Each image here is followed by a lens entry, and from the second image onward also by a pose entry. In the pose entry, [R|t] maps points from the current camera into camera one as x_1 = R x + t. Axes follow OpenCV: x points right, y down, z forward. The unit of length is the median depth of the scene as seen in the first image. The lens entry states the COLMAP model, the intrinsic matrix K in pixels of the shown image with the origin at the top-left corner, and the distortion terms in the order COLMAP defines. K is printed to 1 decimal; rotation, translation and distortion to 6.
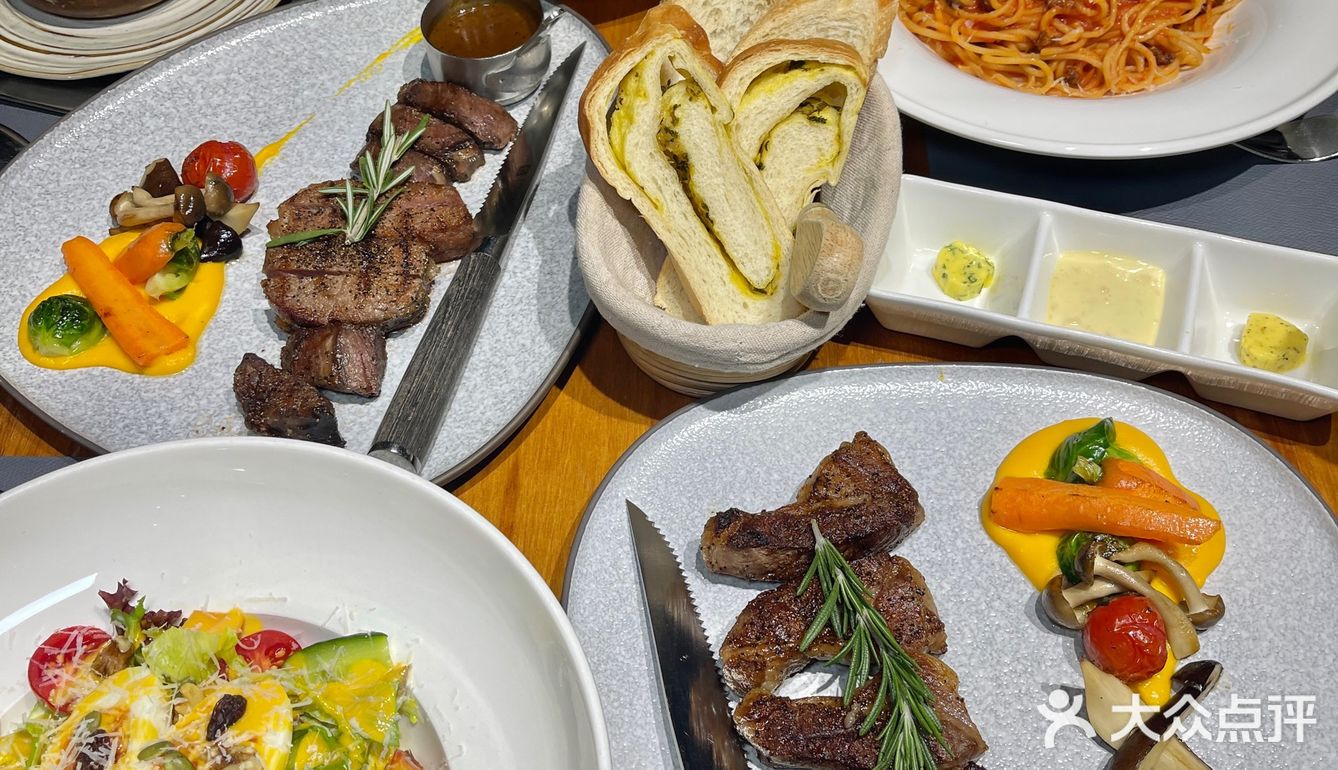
lens RADIAL K [[1329.1, 0, 677.4], [0, 1329.1, 373.3], [0, 0, 1]] dist [-0.002707, 0.000000]
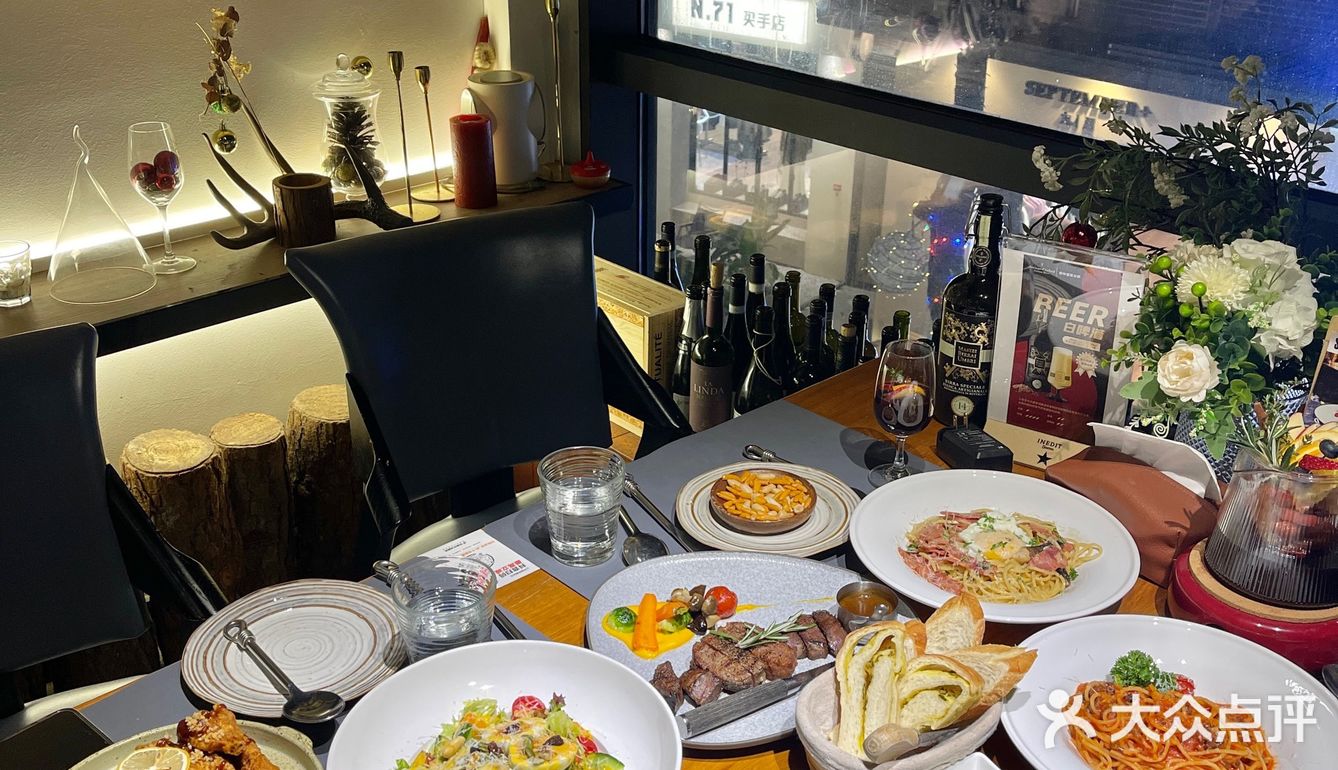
lens RADIAL K [[1329.1, 0, 669.7], [0, 1329.1, 384.5], [0, 0, 1]] dist [-0.002707, 0.000000]
pose [[0.714682, 0.332673, -0.615271, 0.872242], [-0.582391, 0.770191, -0.260051, 0.201552], [0.387364, 0.544182, 0.744187, -0.886254]]
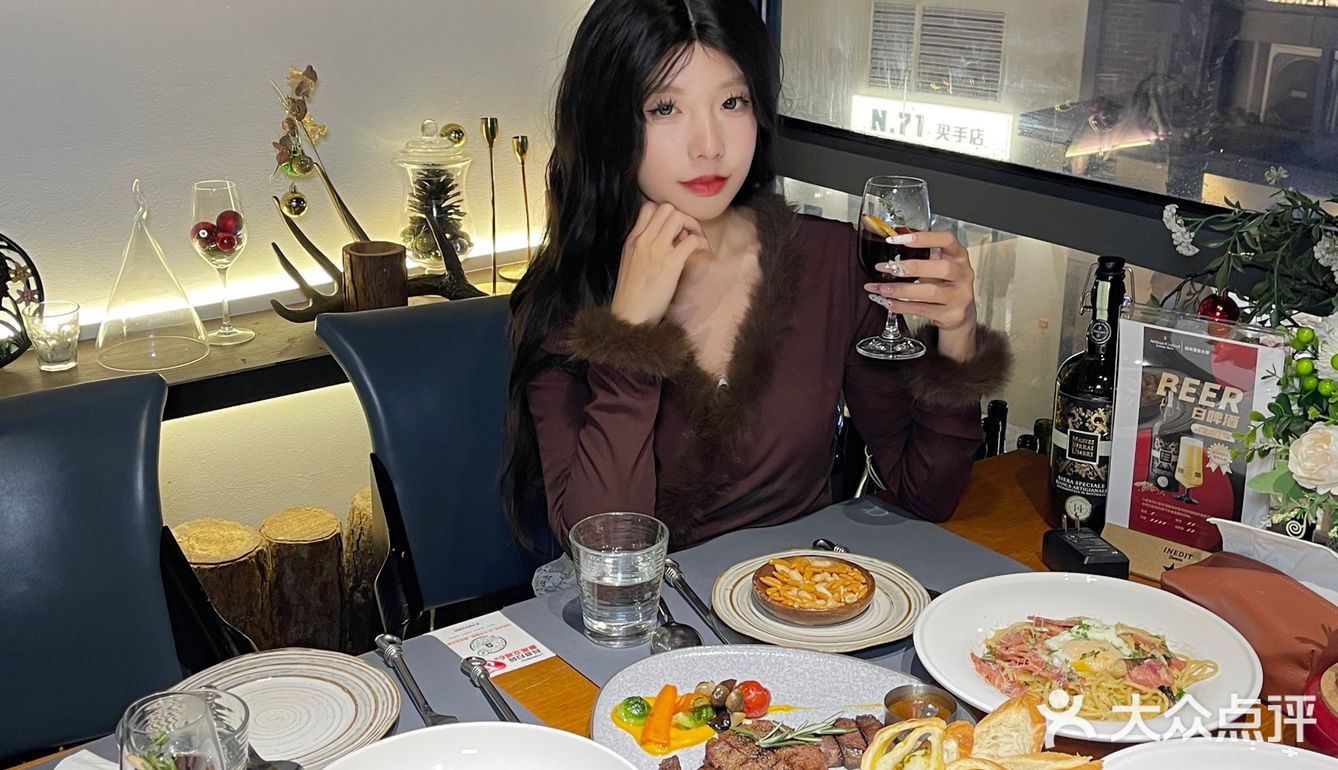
lens RADIAL K [[1527.1, 0, 658.8], [0, 1527.1, 378.6], [0, 0, 1]] dist [-0.006890, 0.000000]
pose [[0.617862, 0.286902, -0.732075, 1.090956], [-0.646550, 0.715224, -0.265381, 0.192357], [0.447459, 0.637292, 0.627406, -0.722531]]
